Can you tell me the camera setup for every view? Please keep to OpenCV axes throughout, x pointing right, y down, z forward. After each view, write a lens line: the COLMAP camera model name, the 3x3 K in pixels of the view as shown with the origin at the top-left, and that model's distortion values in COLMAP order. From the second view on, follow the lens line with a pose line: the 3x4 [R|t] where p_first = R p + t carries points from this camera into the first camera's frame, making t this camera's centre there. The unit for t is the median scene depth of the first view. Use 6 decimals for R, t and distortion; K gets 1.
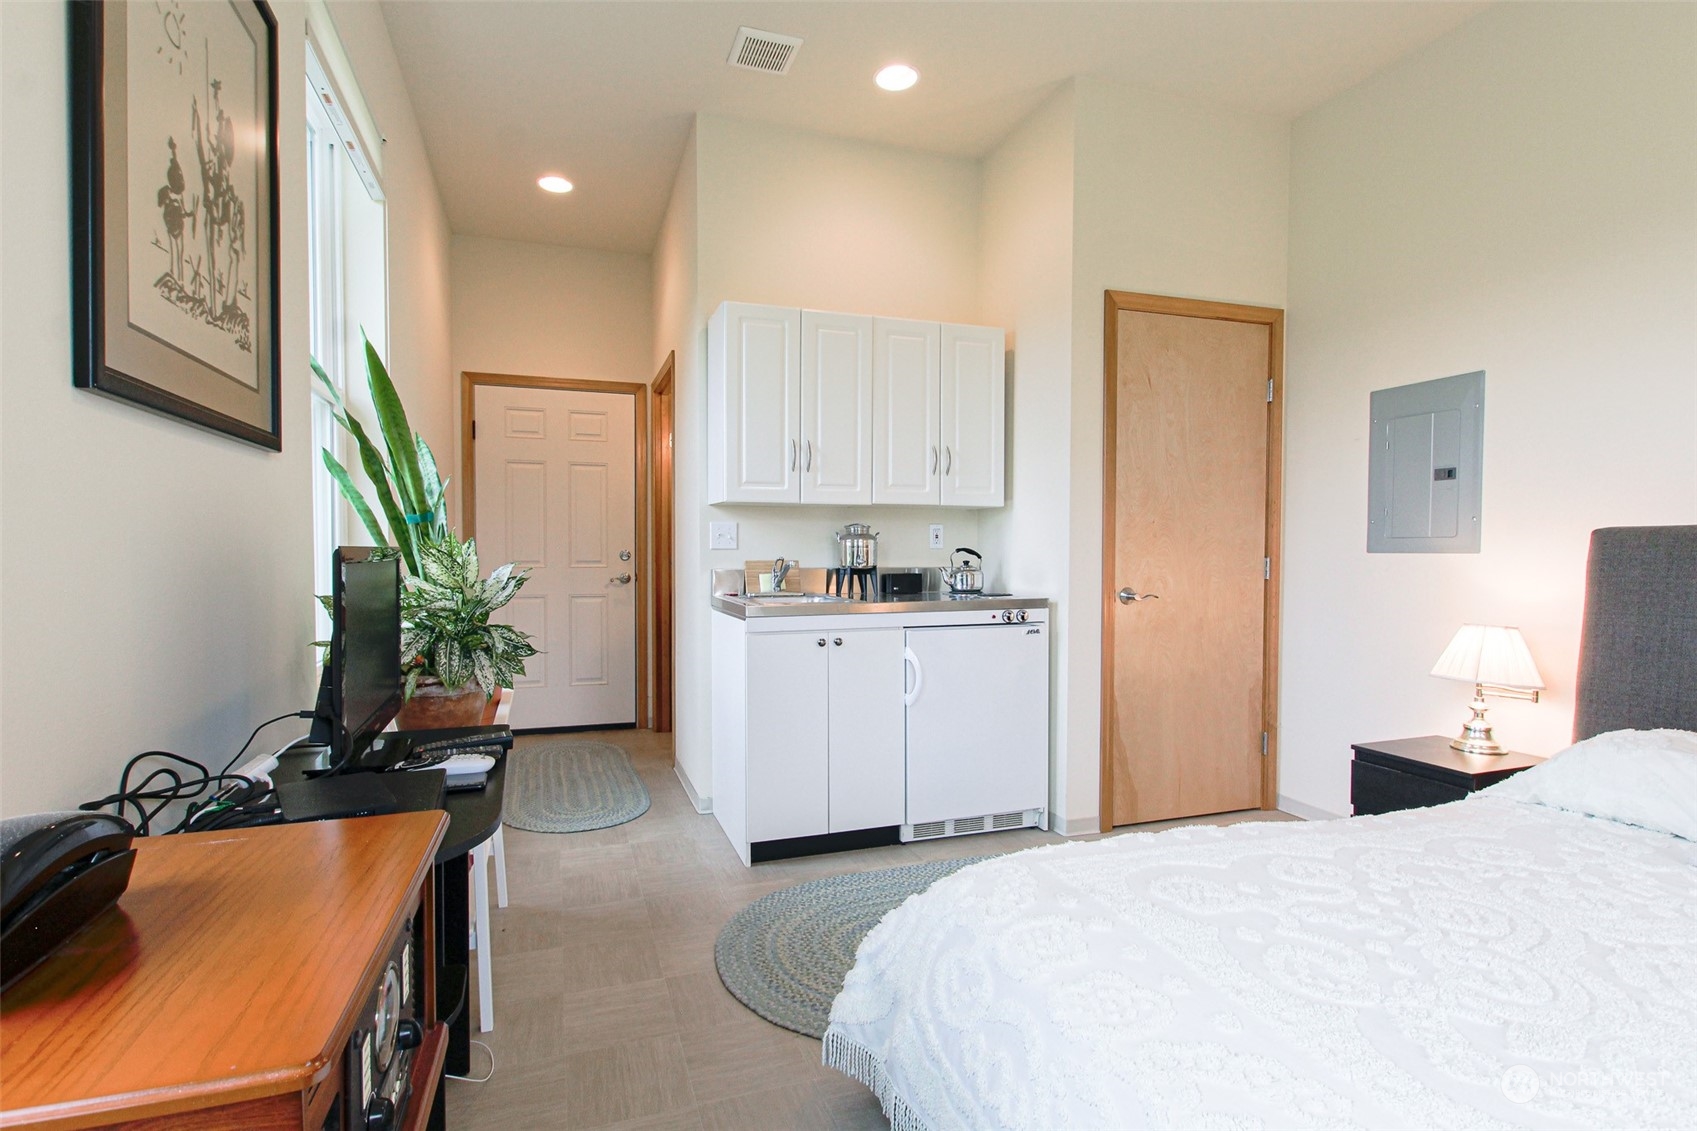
lens RADIAL K [[787.6, 0, 840.1], [0, 787.6, 565.9], [0, 0, 1]] dist [0.011900, -0.006108]
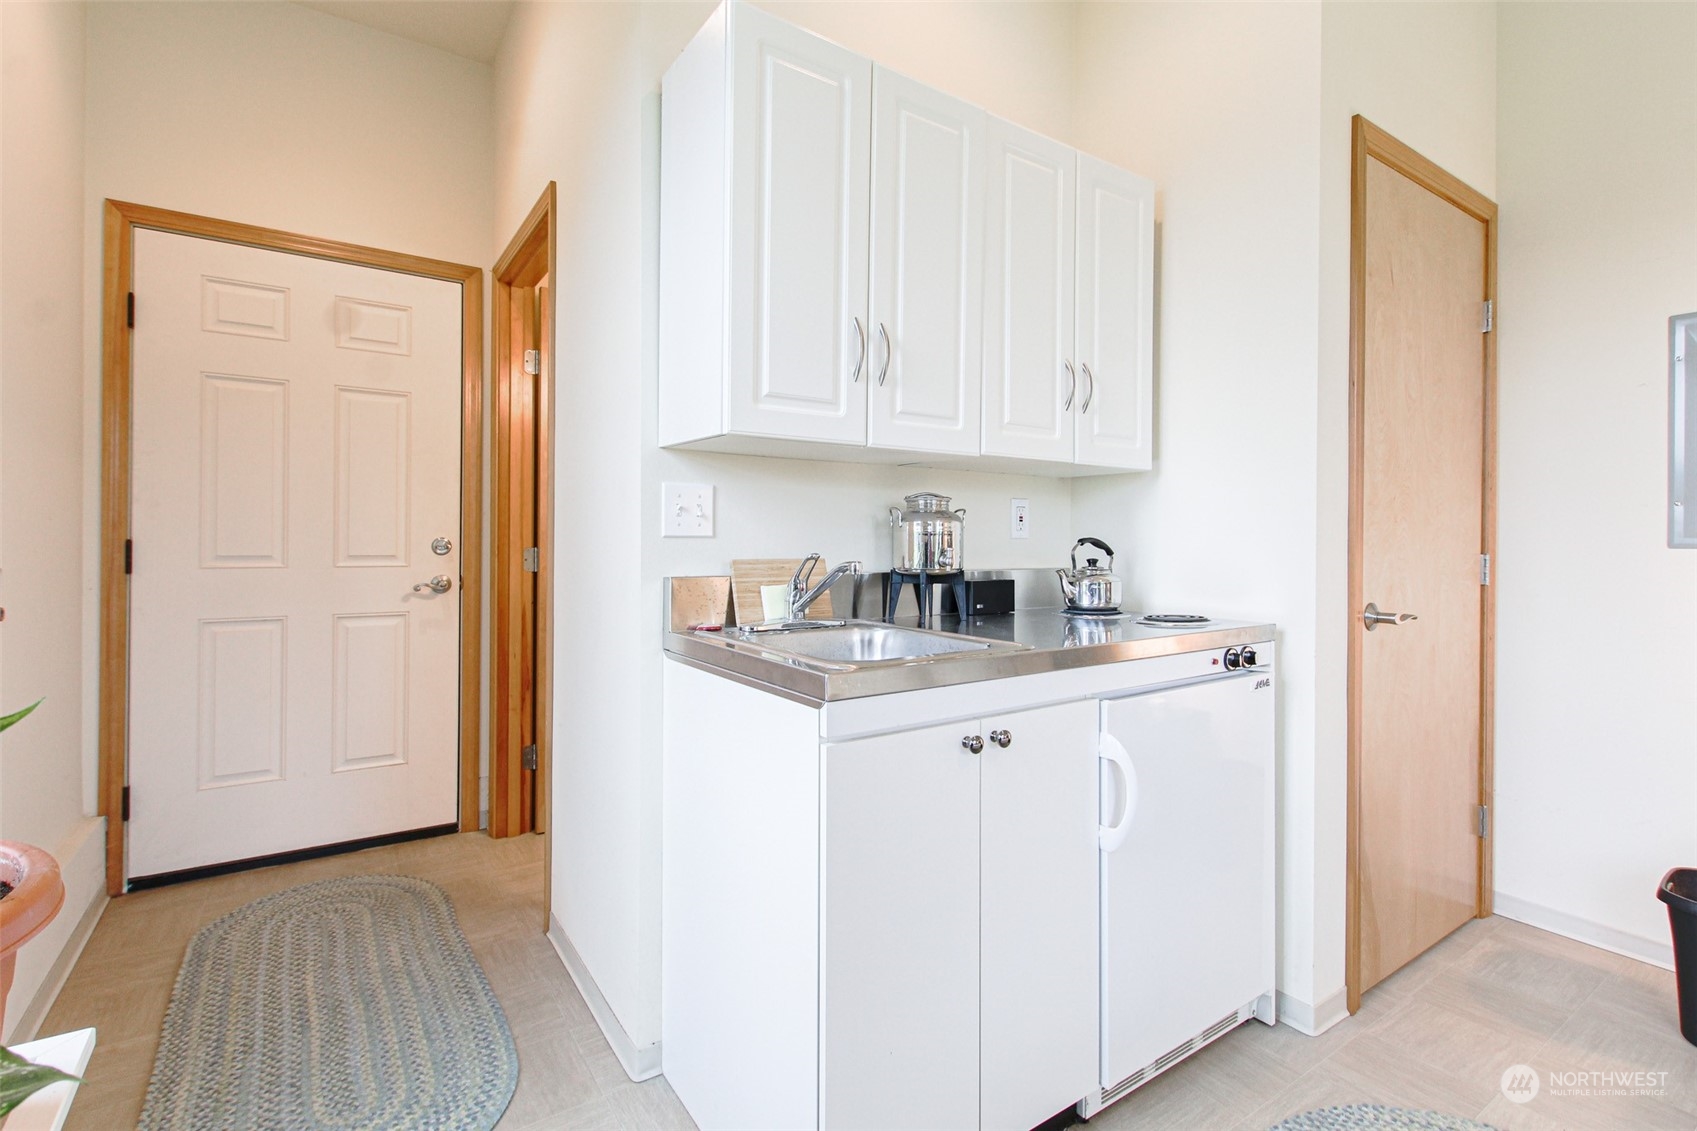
lens RADIAL K [[787.6, 0, 887.4], [0, 787.6, 540.2], [0, 0, 1]] dist [0.011900, -0.006108]
pose [[0.961696, 0.005502, 0.274063, -0.157032], [0.000066, 0.999794, -0.020304, -0.008407], [-0.274118, 0.019545, 0.961498, 0.462544]]
